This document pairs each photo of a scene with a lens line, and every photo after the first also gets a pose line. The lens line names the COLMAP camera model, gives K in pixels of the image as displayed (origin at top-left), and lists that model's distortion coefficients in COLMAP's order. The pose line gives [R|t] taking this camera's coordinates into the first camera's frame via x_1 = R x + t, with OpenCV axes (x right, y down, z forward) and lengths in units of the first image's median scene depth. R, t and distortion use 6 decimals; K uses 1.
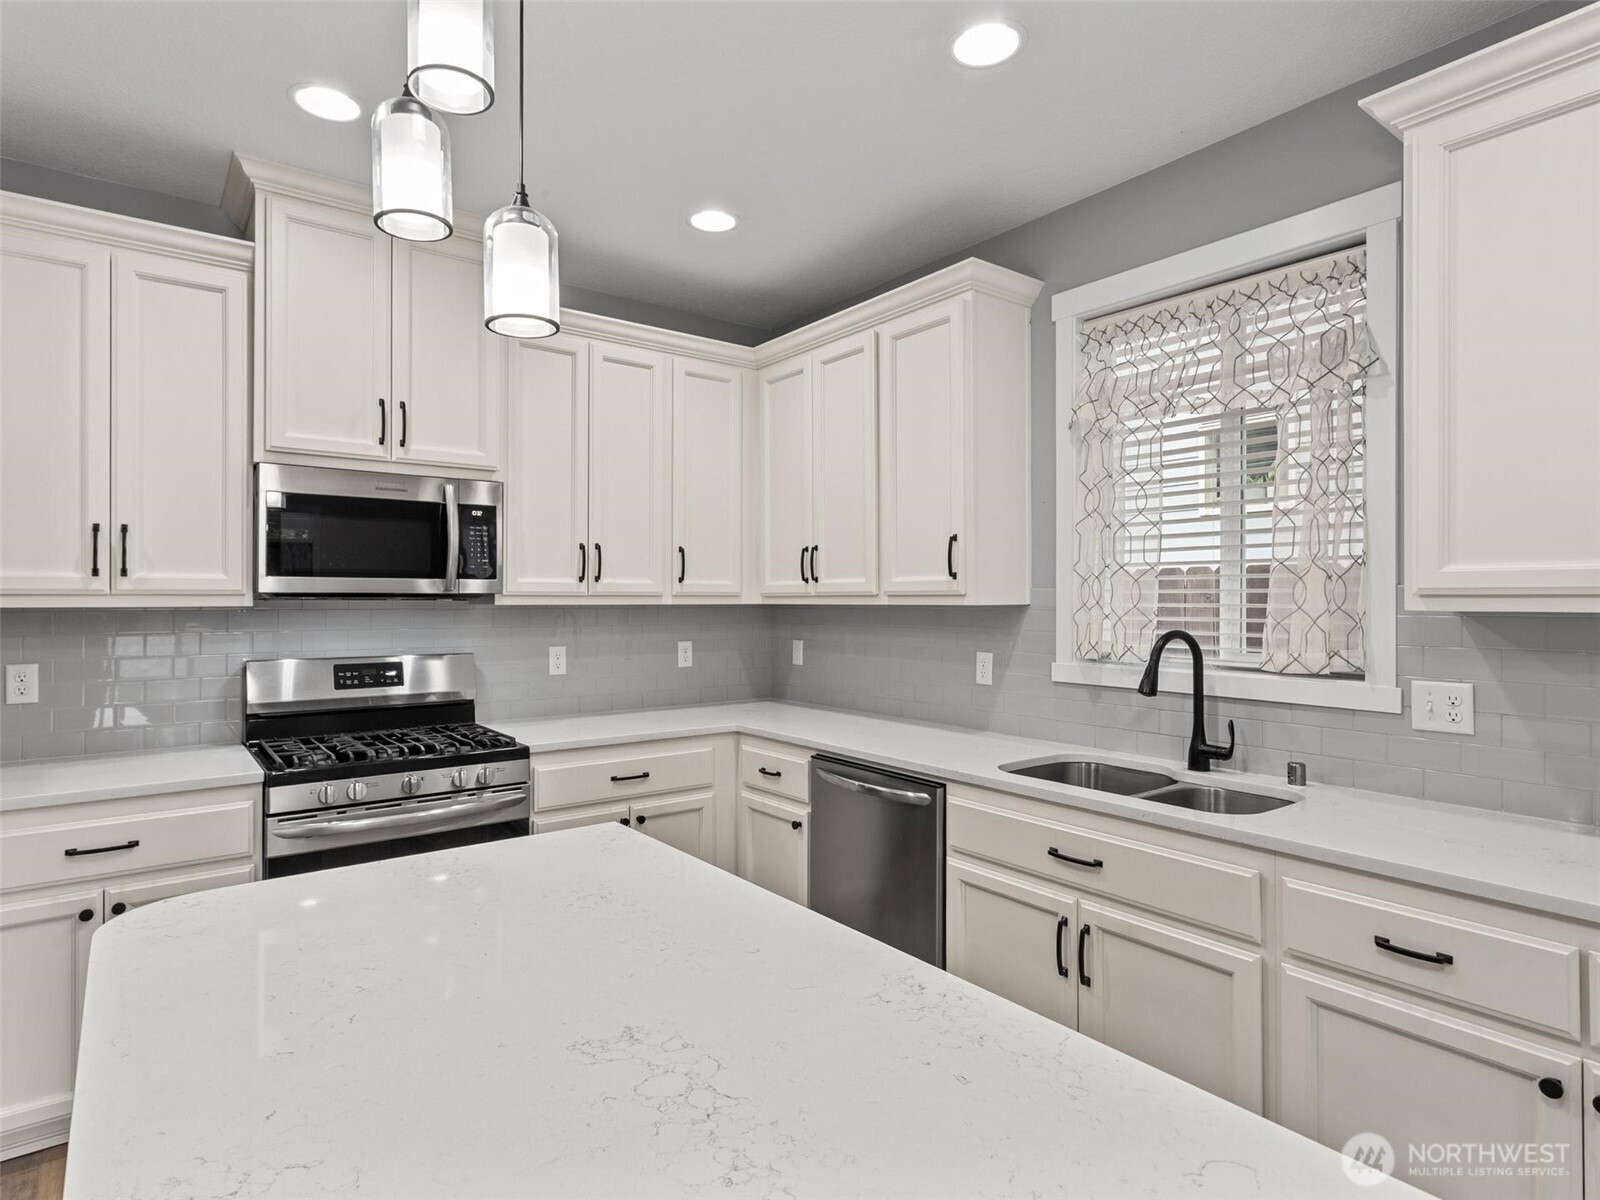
lens RADIAL K [[873.4, 0, 774.2], [0, 873.4, 590.6], [0, 0, 1]] dist [0.003659, 0.000307]
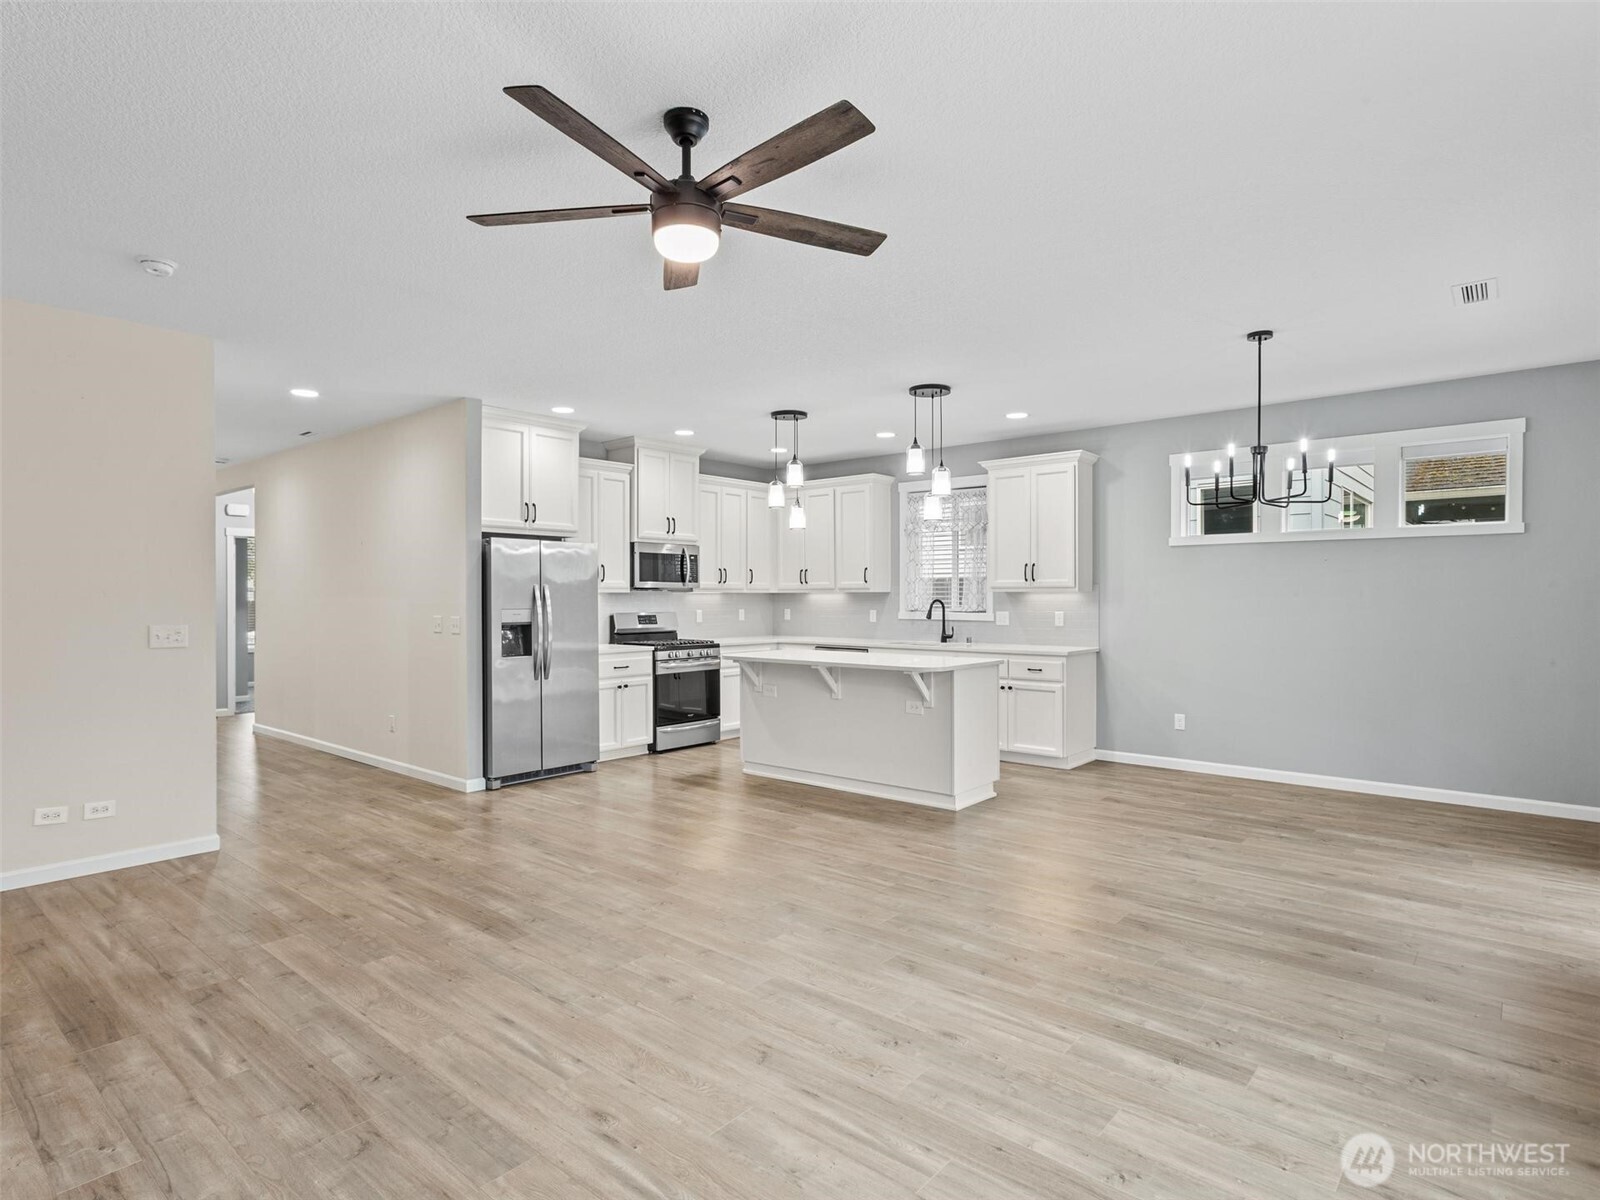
lens RADIAL K [[873.4, 0, 796.2], [0, 873.4, 596.6], [0, 0, 1]] dist [0.003659, 0.000307]
pose [[0.973487, -0.003334, 0.228719, -0.686788], [0.000825, 0.999938, 0.011065, -0.000136], [-0.228742, -0.010583, 0.973430, -1.771874]]
